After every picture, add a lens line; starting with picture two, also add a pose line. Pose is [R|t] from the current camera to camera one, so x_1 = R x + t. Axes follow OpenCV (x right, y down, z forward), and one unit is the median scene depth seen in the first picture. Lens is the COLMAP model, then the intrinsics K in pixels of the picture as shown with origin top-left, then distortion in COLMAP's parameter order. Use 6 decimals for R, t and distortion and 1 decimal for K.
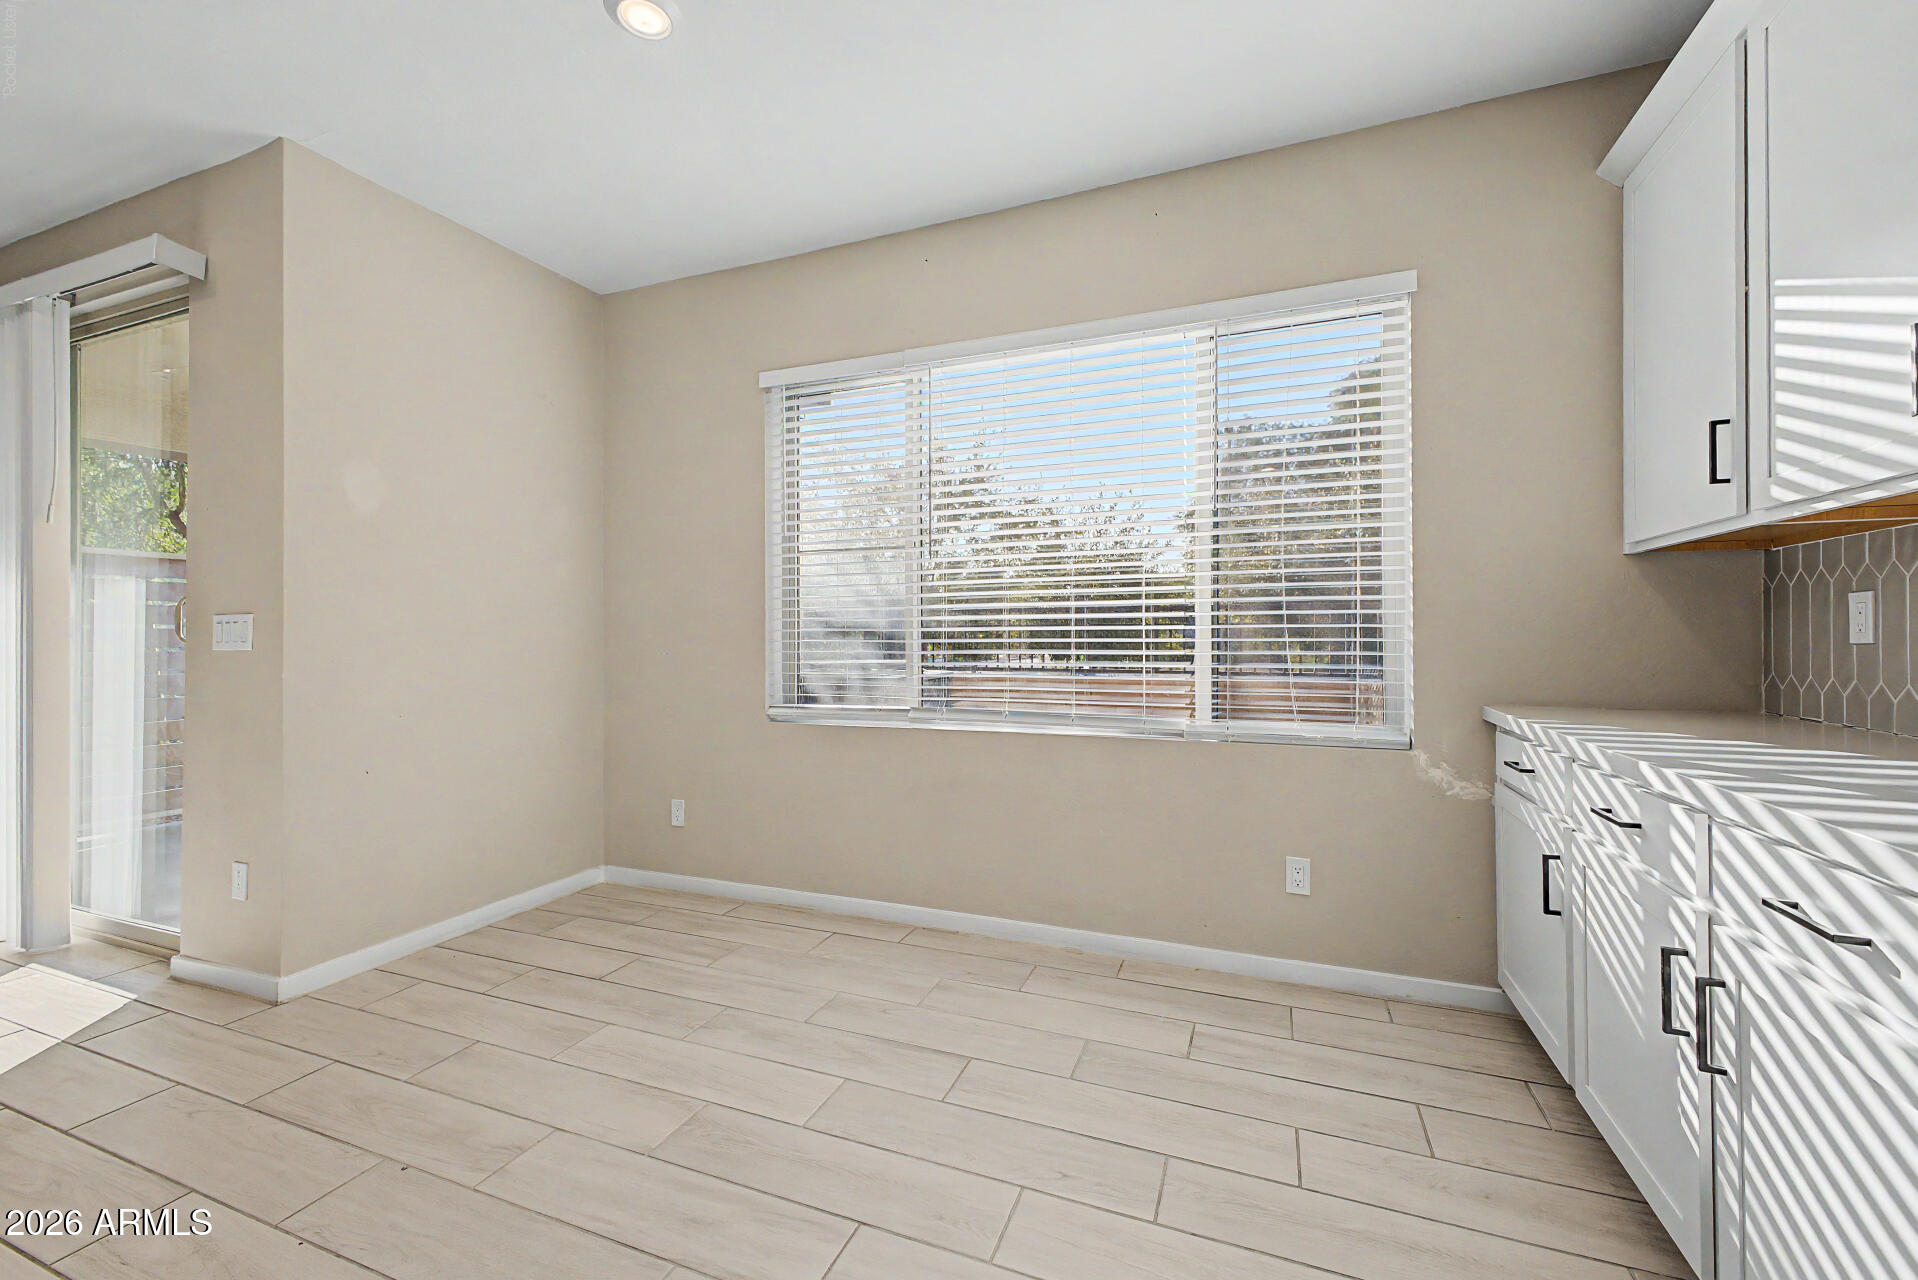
lens RADIAL K [[751.6, 0, 965.3], [0, 751.6, 634.6], [0, 0, 1]] dist [0.000043, 0.000128]
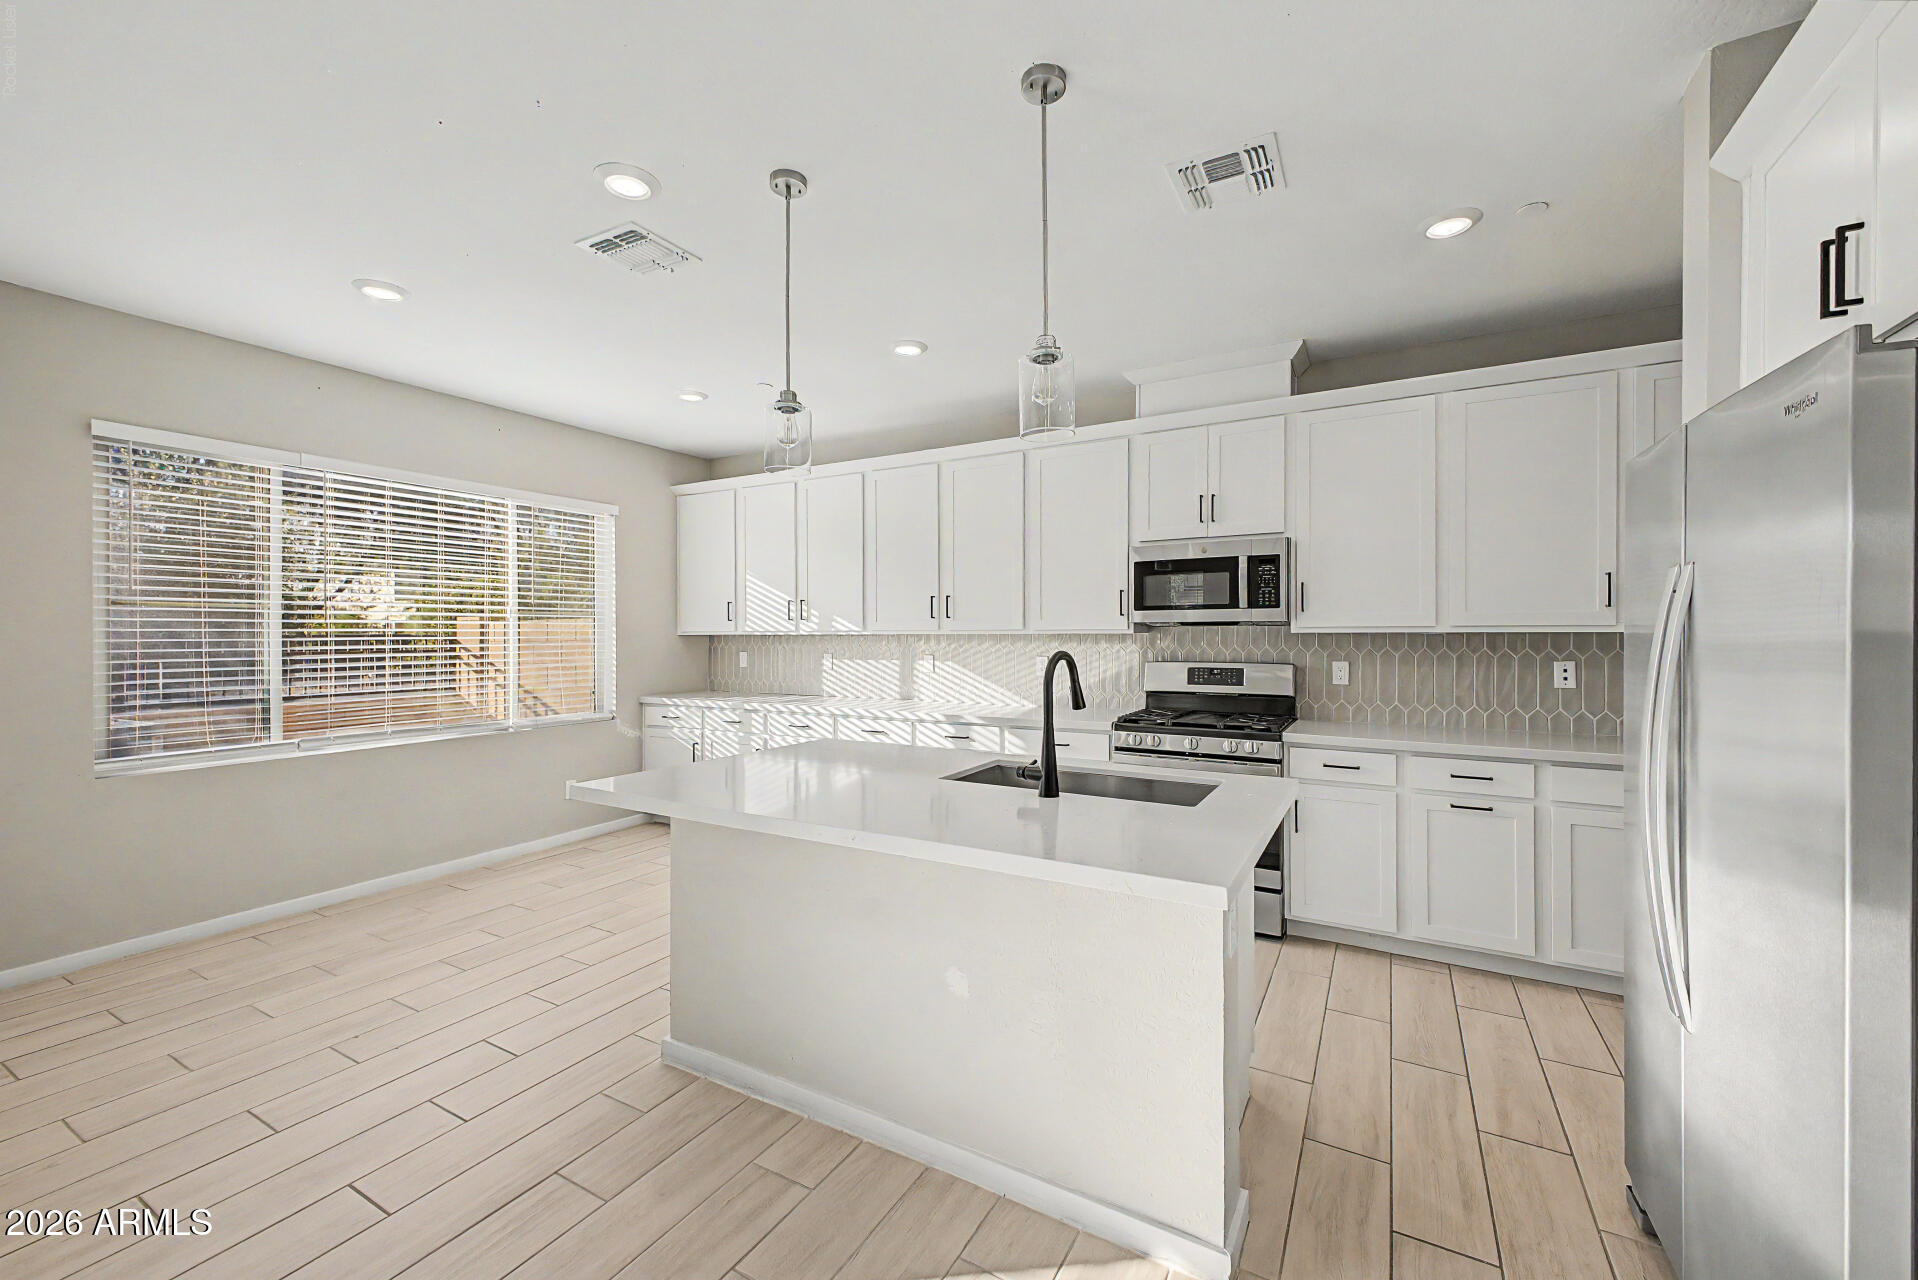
lens RADIAL K [[751.6, 0, 957.2], [0, 751.6, 641.5], [0, 0, 1]] dist [0.000043, 0.000128]
pose [[0.146706, -0.003406, 0.989174, -1.497613], [0.004248, 0.999987, 0.002814, -0.081659], [-0.989171, 0.003789, 0.146718, -0.341244]]
